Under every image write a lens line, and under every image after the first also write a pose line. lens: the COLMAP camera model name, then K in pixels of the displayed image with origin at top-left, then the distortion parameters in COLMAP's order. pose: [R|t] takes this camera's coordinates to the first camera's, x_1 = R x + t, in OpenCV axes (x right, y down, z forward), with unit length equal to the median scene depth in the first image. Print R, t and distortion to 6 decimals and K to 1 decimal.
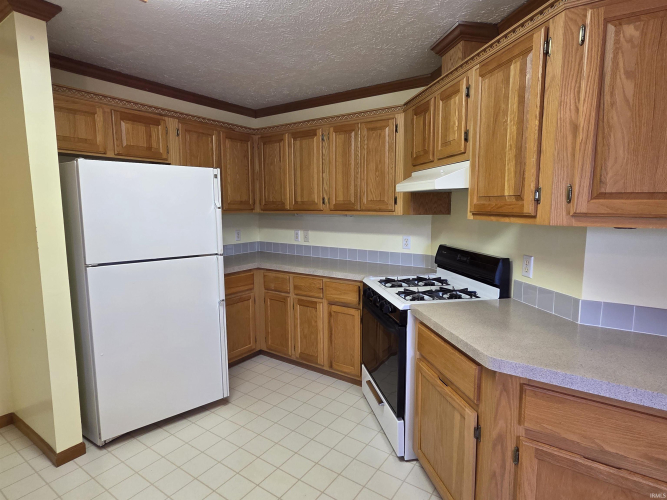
lens RADIAL K [[367.6, 0, 330.6], [0, 367.6, 249.5], [0, 0, 1]] dist [-0.003167, 0.003655]
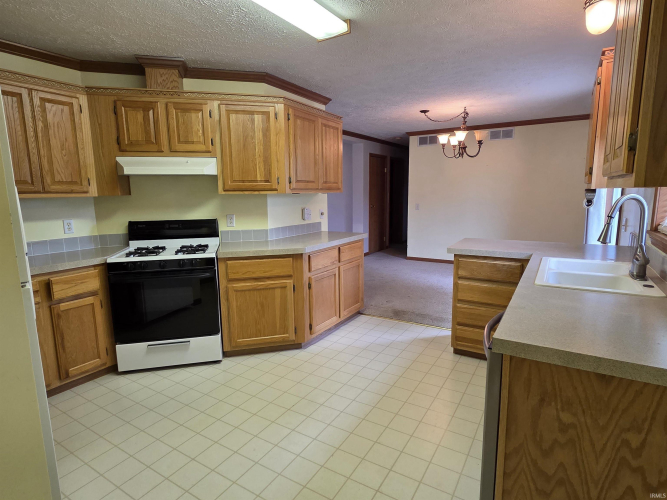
lens RADIAL K [[367.6, 0, 332.4], [0, 367.6, 250.9], [0, 0, 1]] dist [-0.003167, 0.003655]
pose [[-0.038720, -0.154661, 0.987209, -0.841995], [0.134041, 0.978217, 0.158510, -0.018187], [-0.990219, 0.138464, -0.017146, 0.374442]]
